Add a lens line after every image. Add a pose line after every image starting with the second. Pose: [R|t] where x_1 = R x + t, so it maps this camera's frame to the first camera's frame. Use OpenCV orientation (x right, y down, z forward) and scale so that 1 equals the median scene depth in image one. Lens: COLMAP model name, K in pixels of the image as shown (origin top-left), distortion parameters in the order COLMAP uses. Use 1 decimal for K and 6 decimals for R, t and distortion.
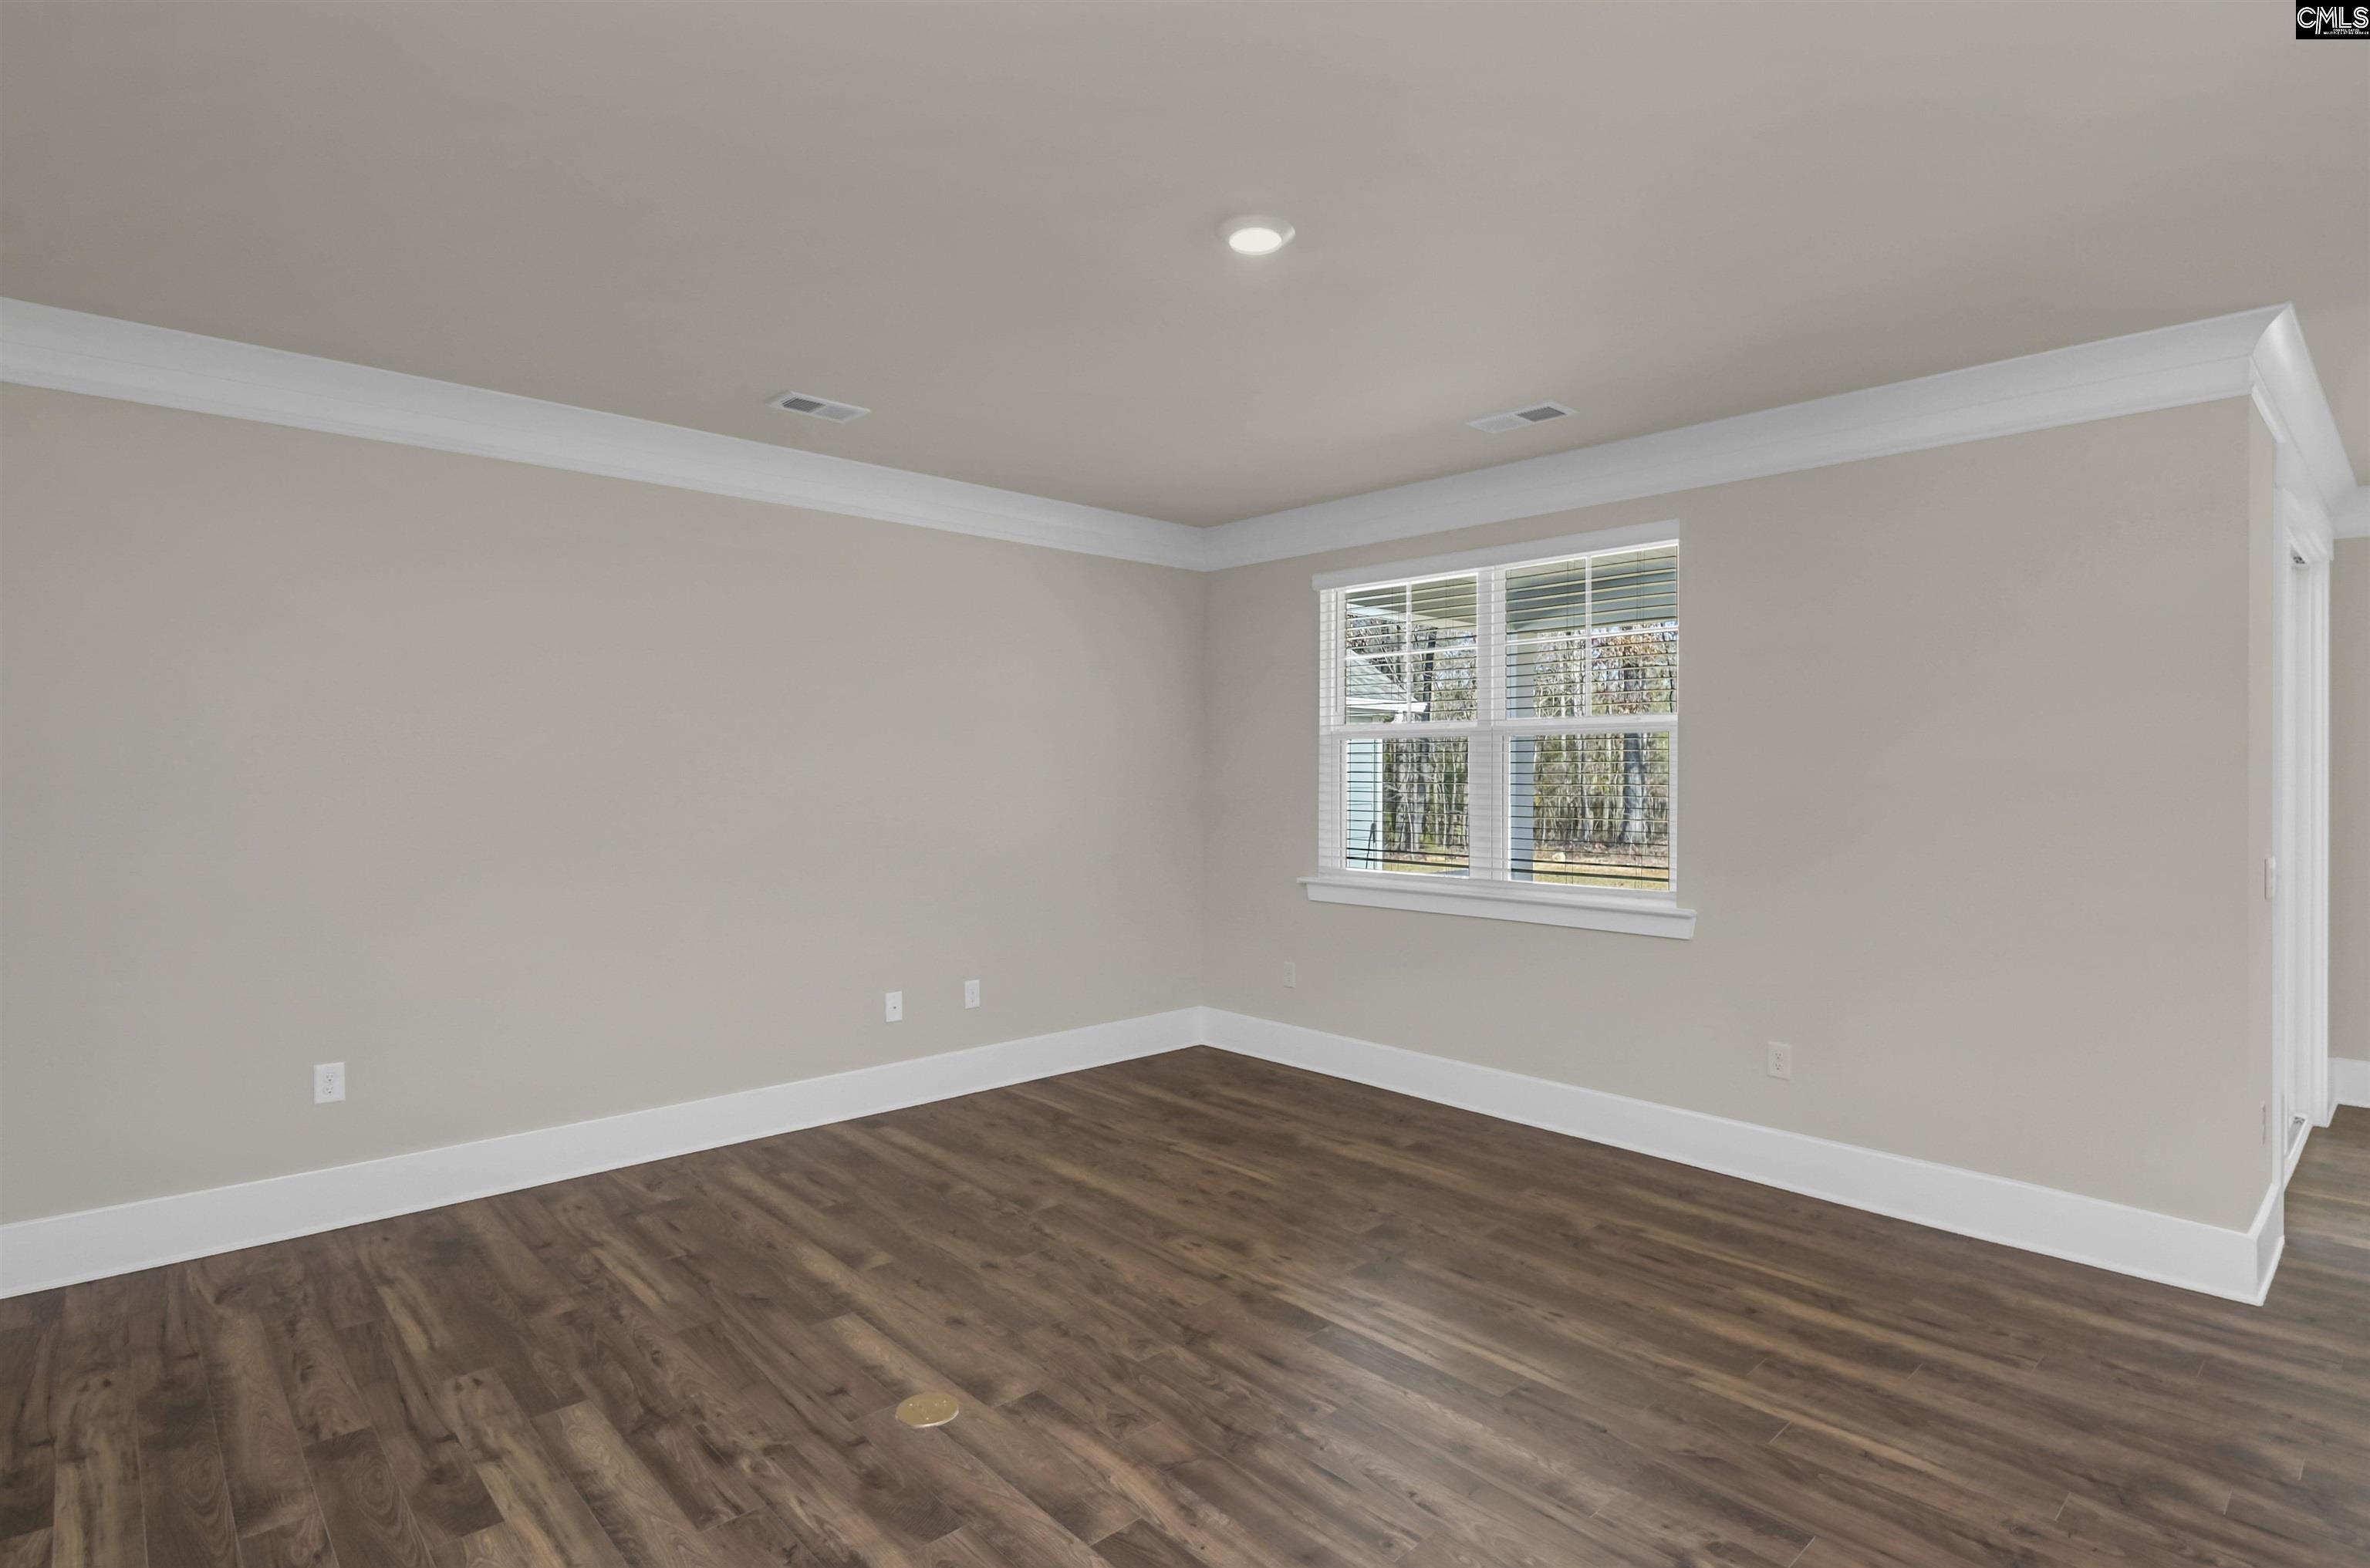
lens RADIAL K [[1180.6, 0, 1181.1], [0, 1180.6, 763.2], [0, 0, 1]] dist [0.000435, -0.006889]
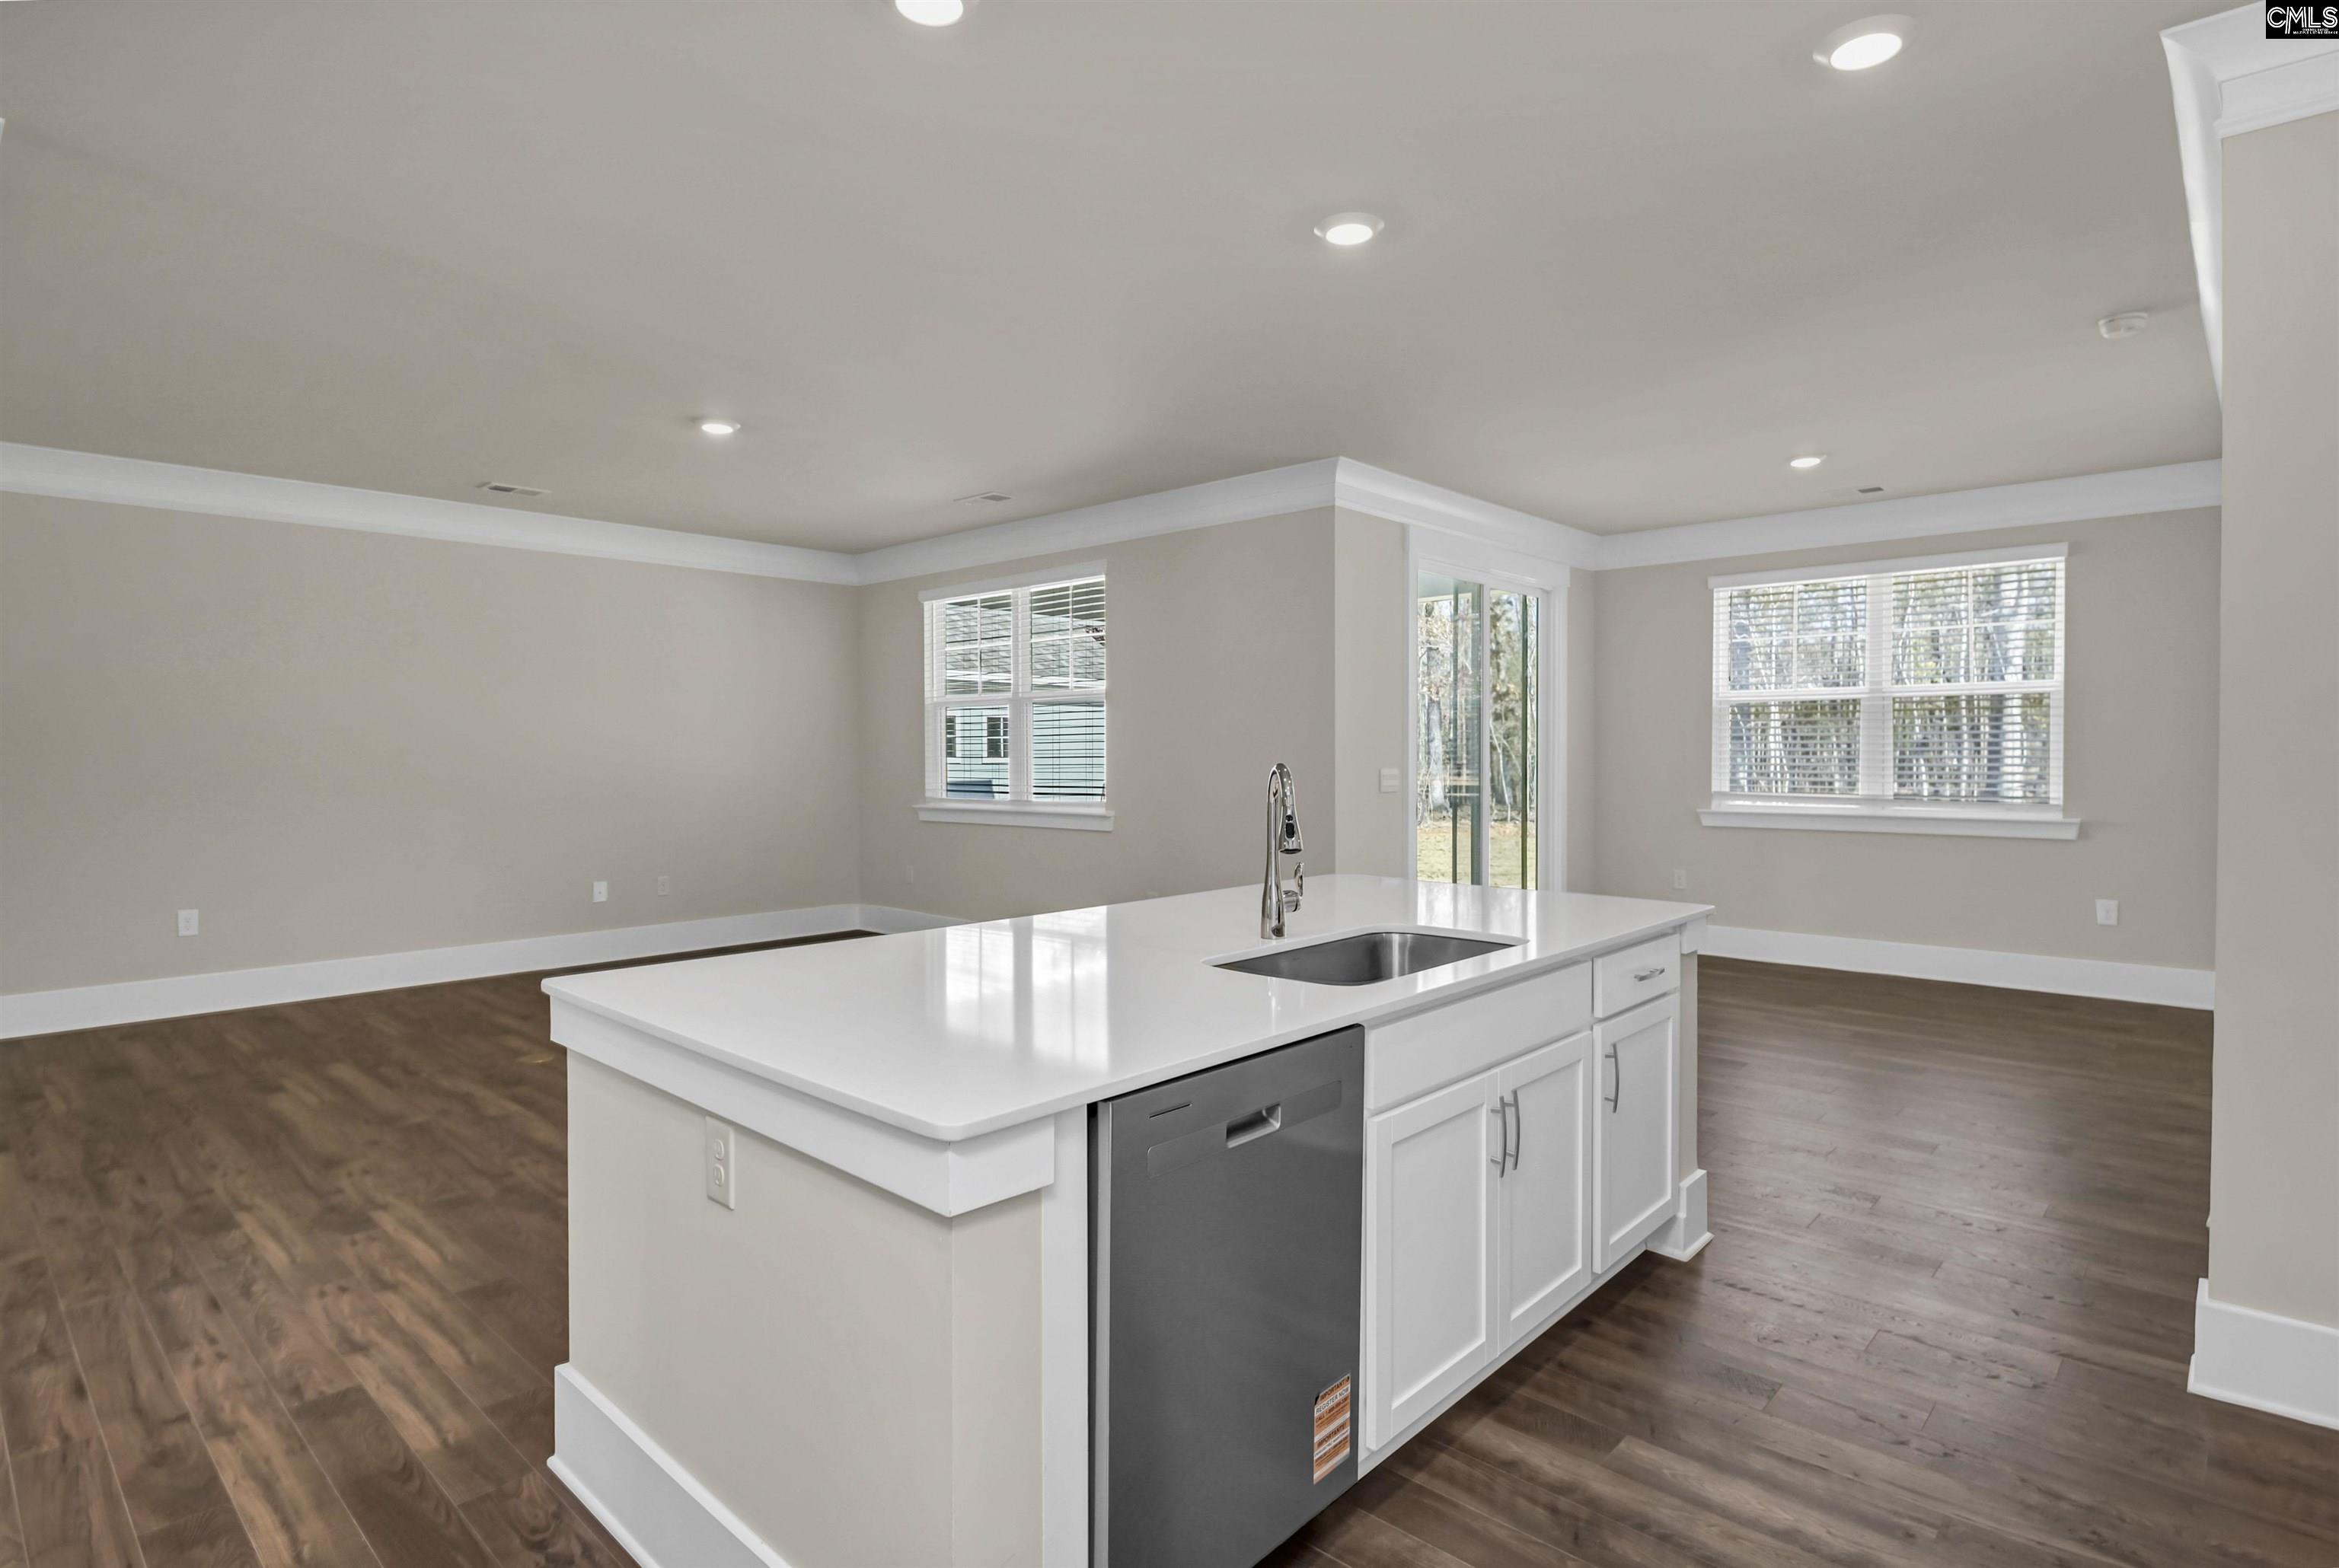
lens RADIAL K [[1183.8, 0, 1180.0], [0, 1183.8, 754.3], [0, 0, 1]] dist [-0.001304, -0.004782]
pose [[0.996547, -0.006655, 0.082762, 0.477973], [0.006206, 0.999965, 0.005686, 0.048083], [-0.082796, -0.005153, 0.996553, -0.692875]]
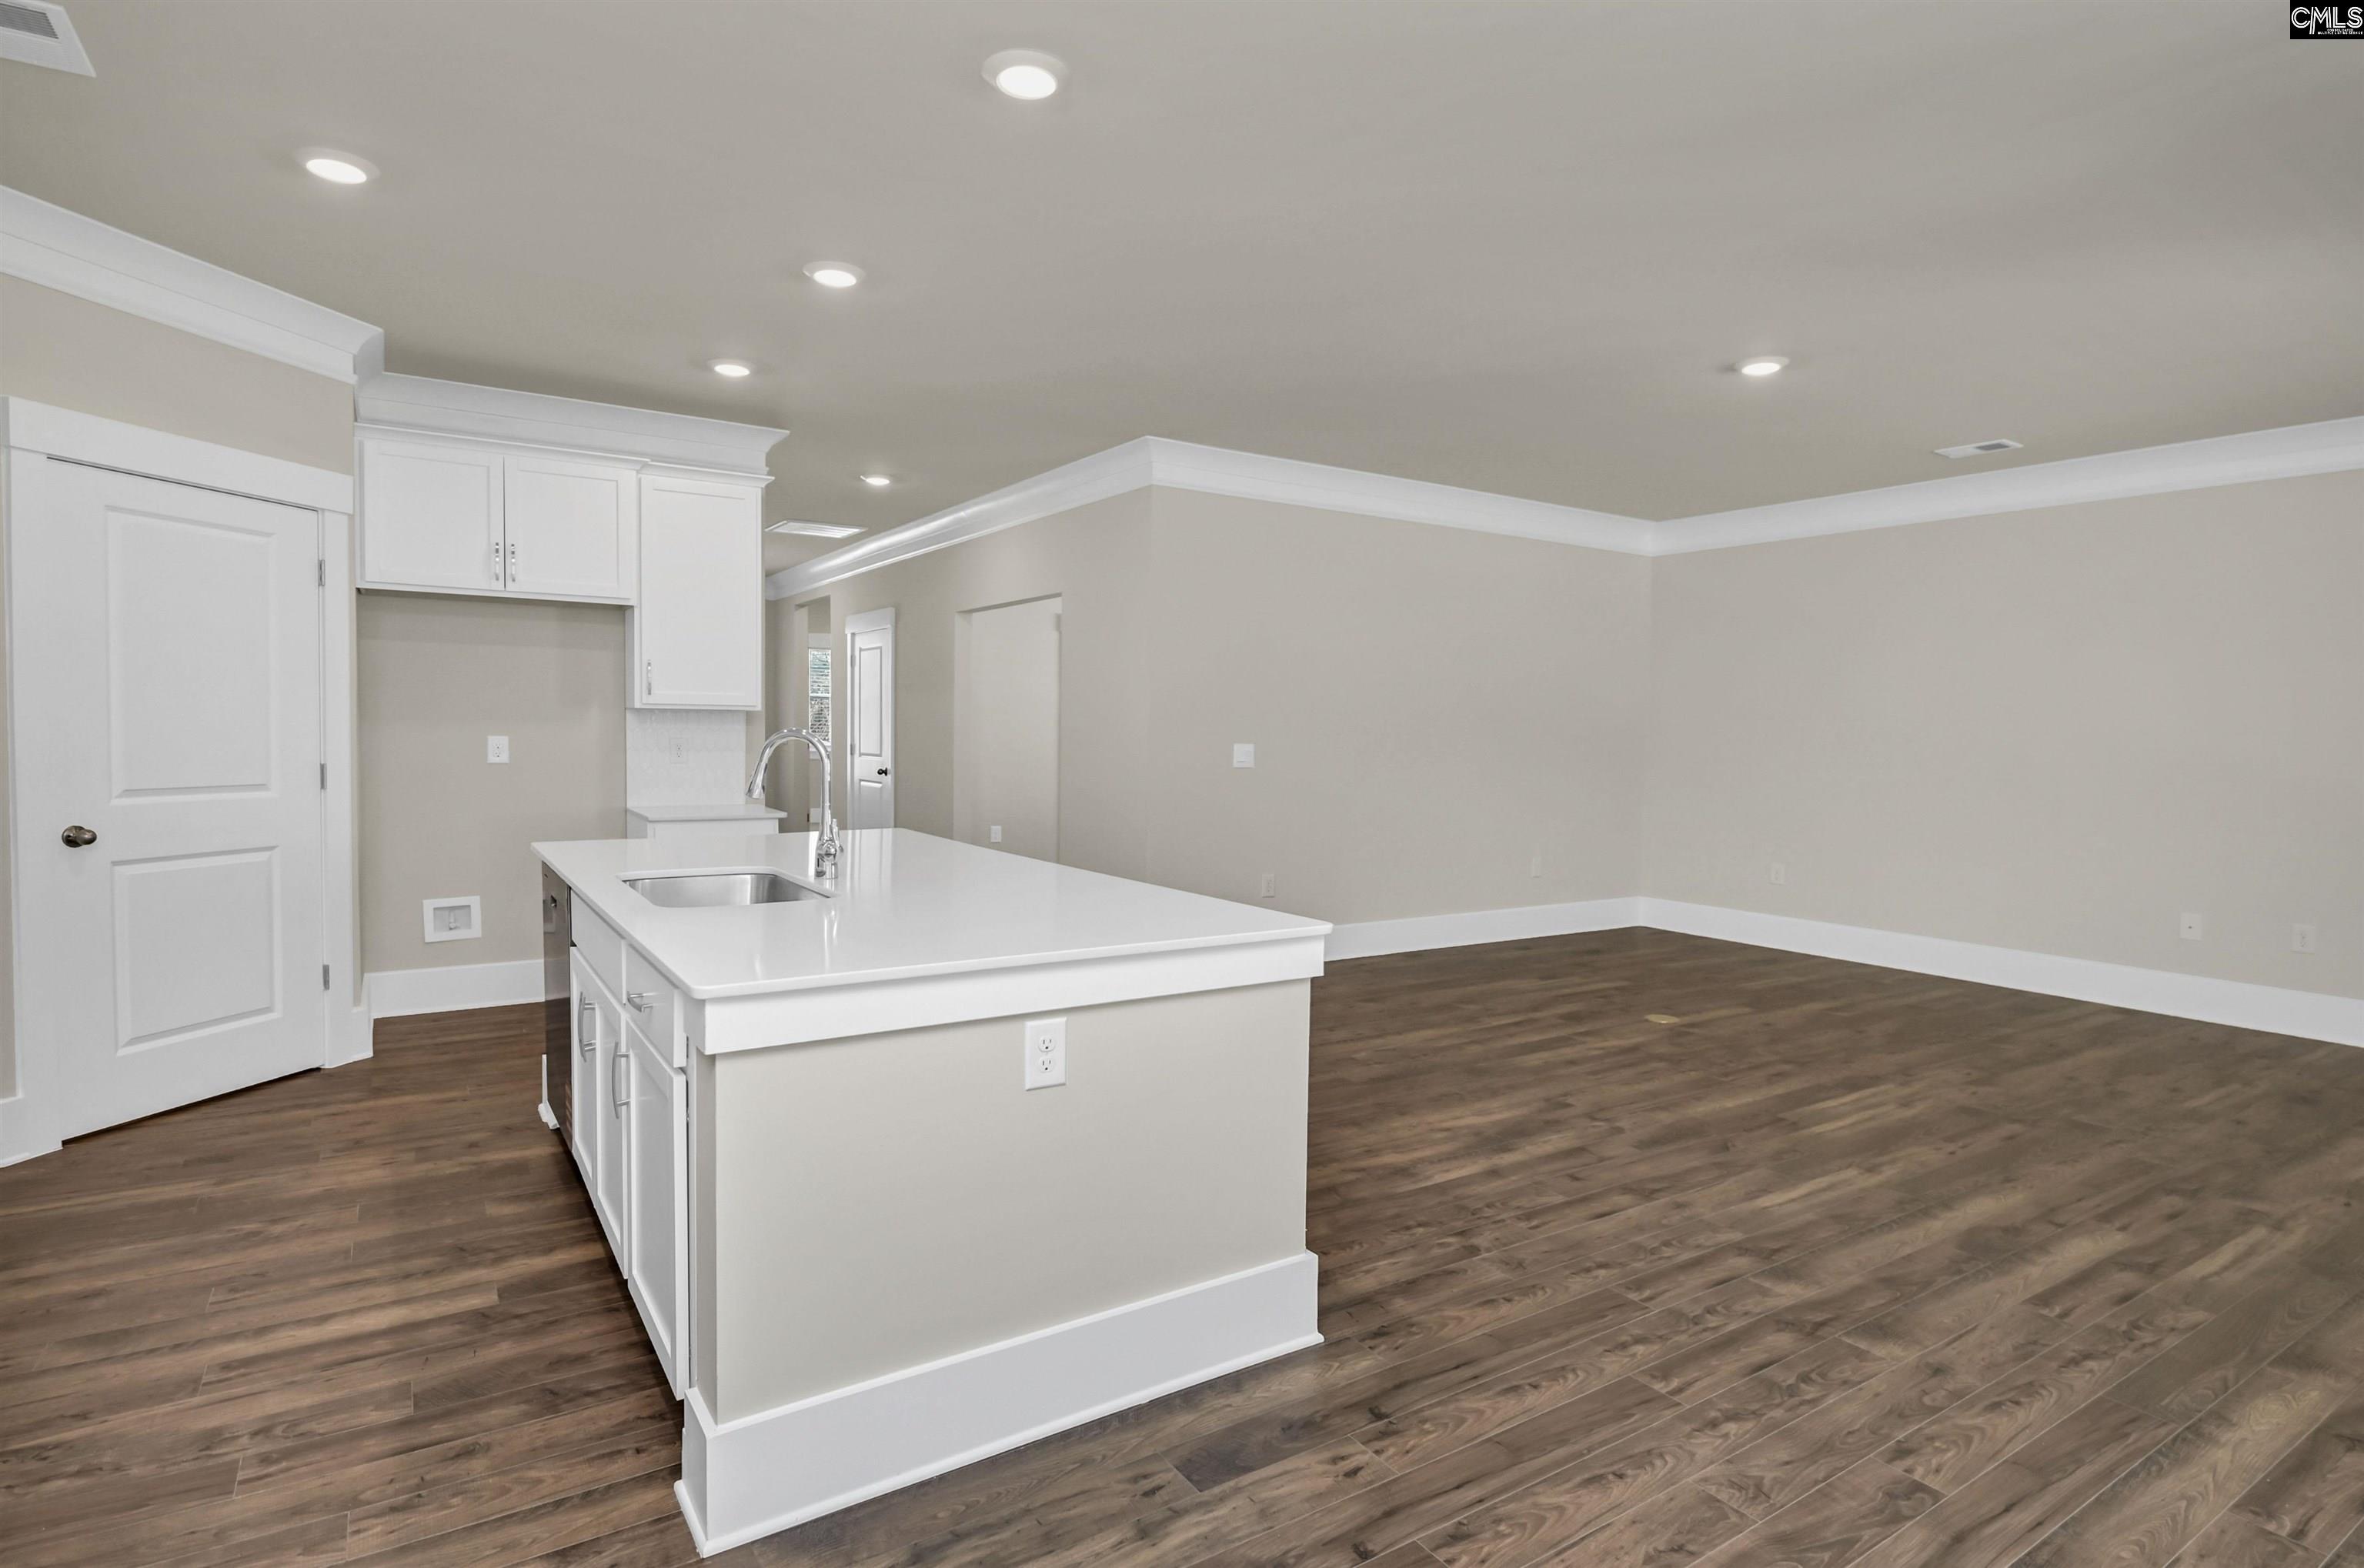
lens RADIAL K [[1202.3, 0, 1180.3], [0, 1202.3, 726.0], [0, 0, 1]] dist [0.000336, -0.000719]
pose [[-0.173219, -0.013395, -0.984792, 1.390569], [-0.008182, 0.999893, -0.012161, 0.069628], [0.984849, 0.005951, -0.173310, 0.413063]]
